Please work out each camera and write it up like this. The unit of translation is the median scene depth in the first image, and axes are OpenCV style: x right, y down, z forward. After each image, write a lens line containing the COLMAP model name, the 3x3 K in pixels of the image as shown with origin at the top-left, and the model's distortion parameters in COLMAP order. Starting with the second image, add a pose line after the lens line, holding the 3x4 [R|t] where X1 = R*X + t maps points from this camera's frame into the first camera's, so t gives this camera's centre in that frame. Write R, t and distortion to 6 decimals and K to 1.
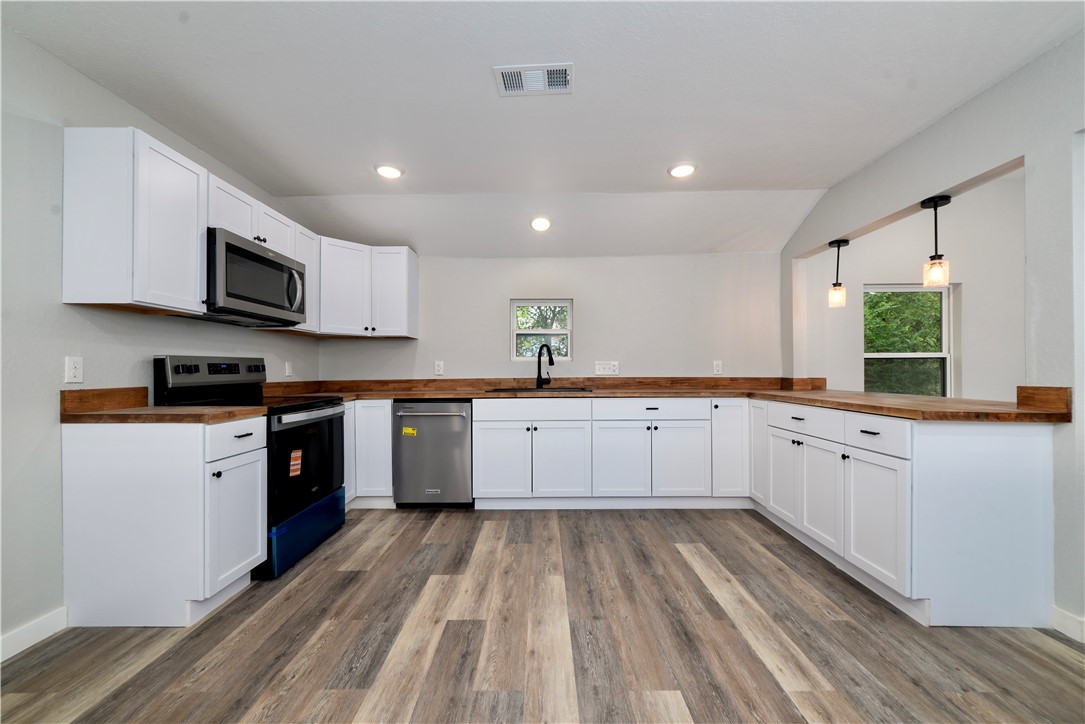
lens RADIAL K [[424.2, 0, 545.3], [0, 424.2, 367.8], [0, 0, 1]] dist [0.000832, 0.000720]
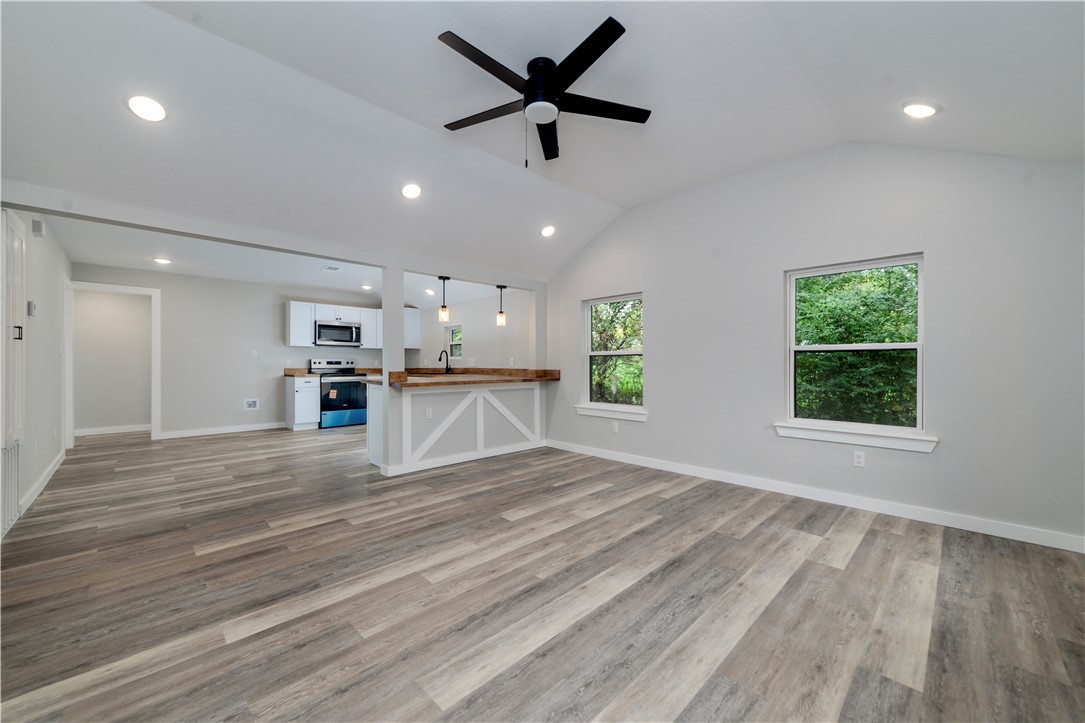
lens RADIAL K [[424.2, 0, 552.7], [0, 424.2, 362.0], [0, 0, 1]] dist [0.000832, 0.000720]
pose [[0.705153, 0.000261, -0.709055, 2.444350], [0.001981, 0.999995, 0.002339, -0.007907], [0.709052, -0.003054, 0.705149, -0.024719]]
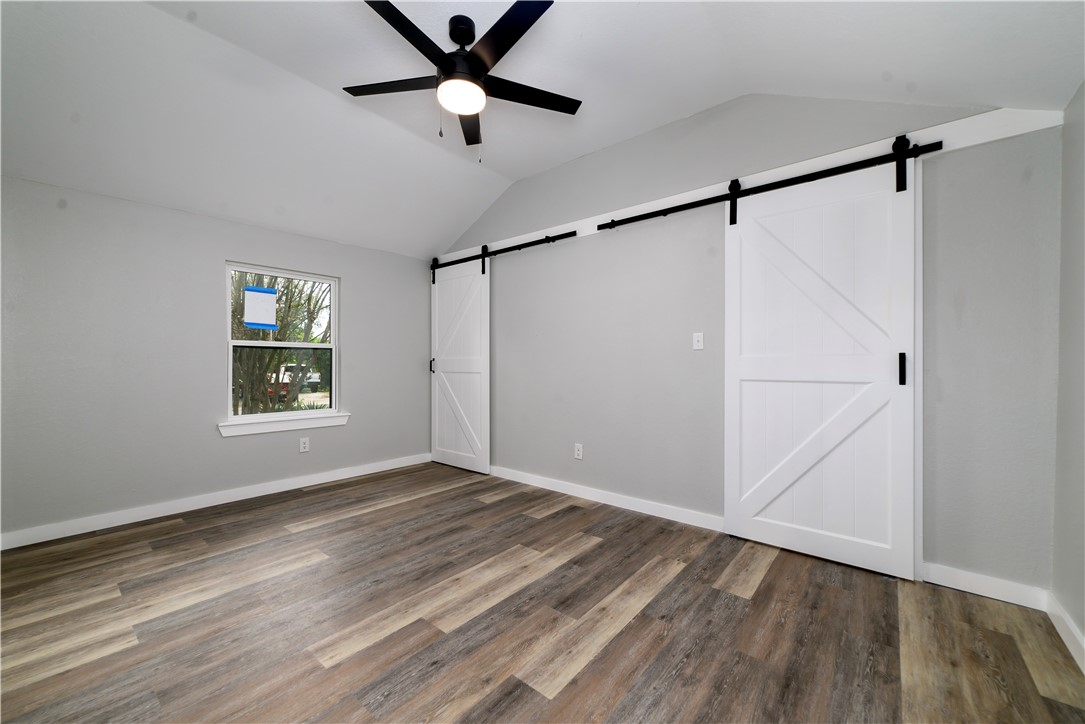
lens RADIAL K [[424.2, 0, 541.2], [0, 424.2, 363.4], [0, 0, 1]] dist [0.000832, 0.000720]
pose [[-0.769585, 0.001162, 0.638544, -0.020155], [0.000433, 0.999999, -0.001298, 0.009453], [-0.638544, -0.000722, -0.769585, 1.651598]]
